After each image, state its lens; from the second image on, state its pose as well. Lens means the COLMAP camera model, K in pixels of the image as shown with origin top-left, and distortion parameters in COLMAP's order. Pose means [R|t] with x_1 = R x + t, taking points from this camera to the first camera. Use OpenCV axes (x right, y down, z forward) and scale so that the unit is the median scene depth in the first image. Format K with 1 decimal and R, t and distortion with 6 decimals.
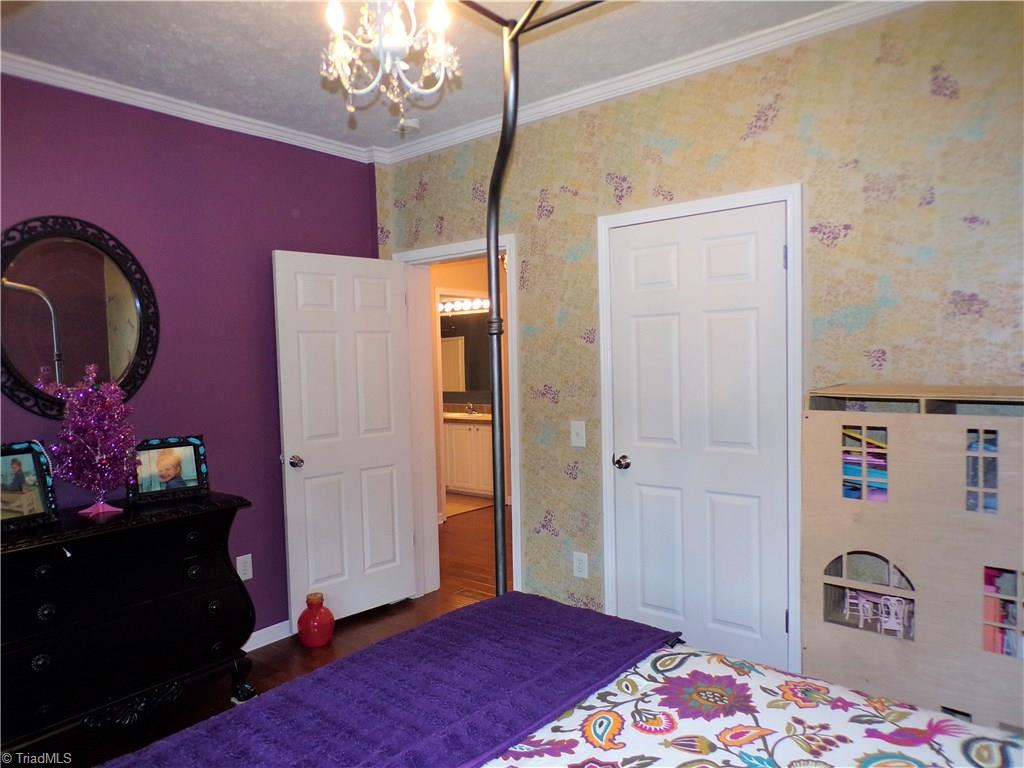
lens RADIAL K [[687.5, 0, 516.3], [0, 687.5, 386.4], [0, 0, 1]] dist [0.011977, 0.009020]
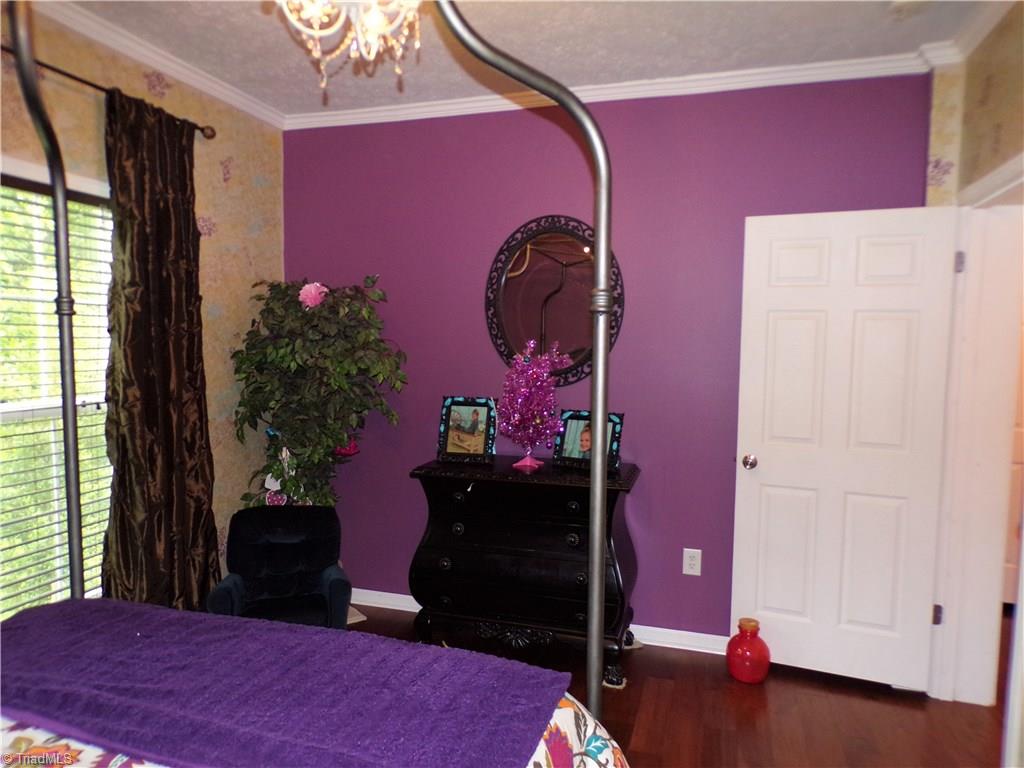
lens RADIAL K [[687.5, 0, 513.5], [0, 687.5, 383.3], [0, 0, 1]] dist [0.011977, 0.009020]
pose [[0.391480, 0.093365, -0.915438, 0.385288], [-0.069781, 0.994987, 0.071637, -0.033847], [0.917537, 0.035836, 0.396032, 0.430666]]
